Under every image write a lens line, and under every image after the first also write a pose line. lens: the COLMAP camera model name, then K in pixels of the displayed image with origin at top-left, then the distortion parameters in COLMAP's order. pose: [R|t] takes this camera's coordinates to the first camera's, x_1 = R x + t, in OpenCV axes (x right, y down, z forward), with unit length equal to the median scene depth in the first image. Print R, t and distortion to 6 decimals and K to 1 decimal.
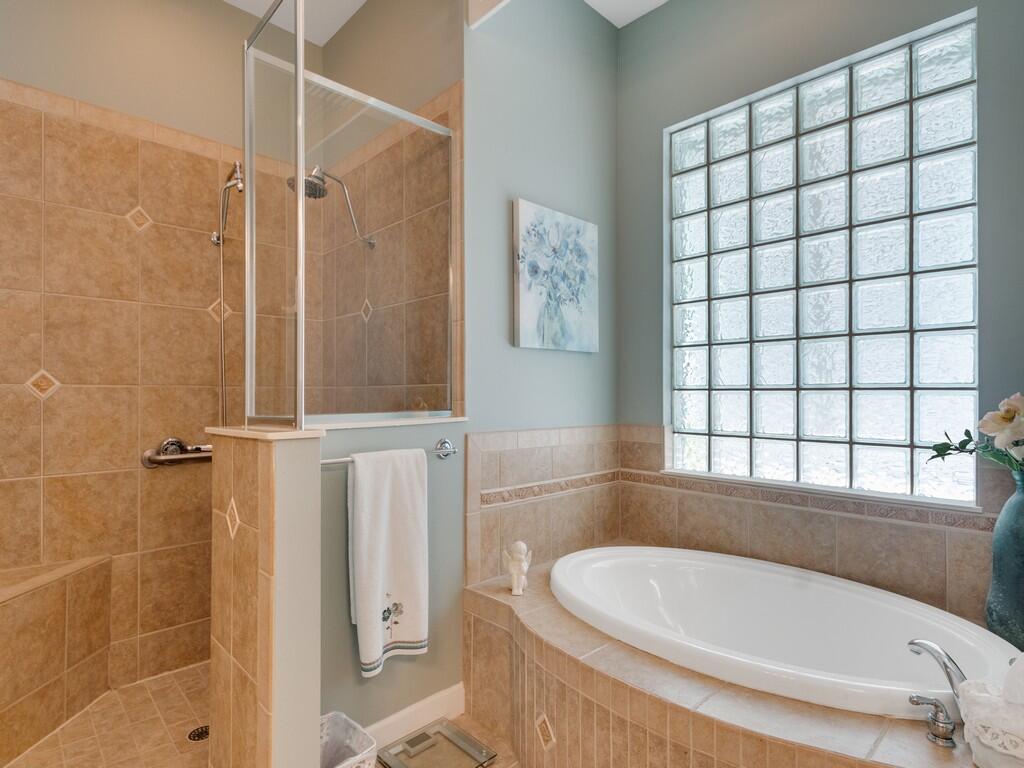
lens RADIAL K [[540.9, 0, 510.0], [0, 540.9, 393.1], [0, 0, 1]] dist [0.001208, 0.000701]
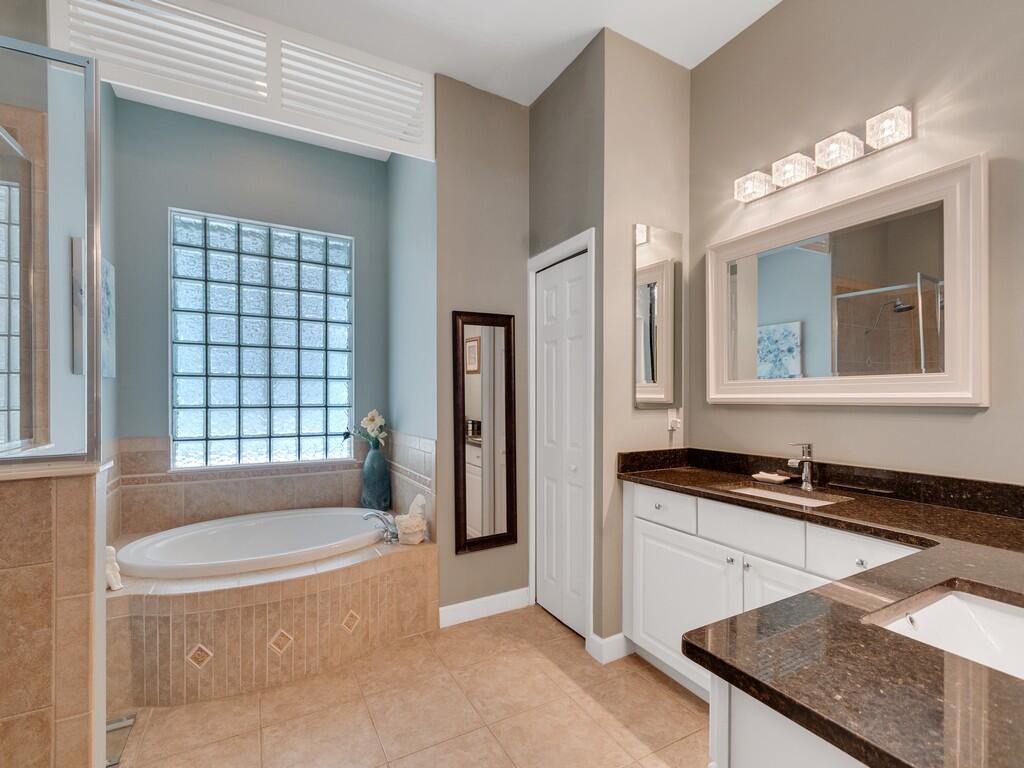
lens RADIAL K [[440.2, 0, 495.9], [0, 440.2, 407.3], [0, 0, 1]] dist [-0.003591, -0.000289]
pose [[0.239514, -0.016917, 0.970746, -0.590842], [-0.002347, 0.999835, 0.018003, -0.032174], [-0.970890, -0.006590, 0.239435, -0.014475]]
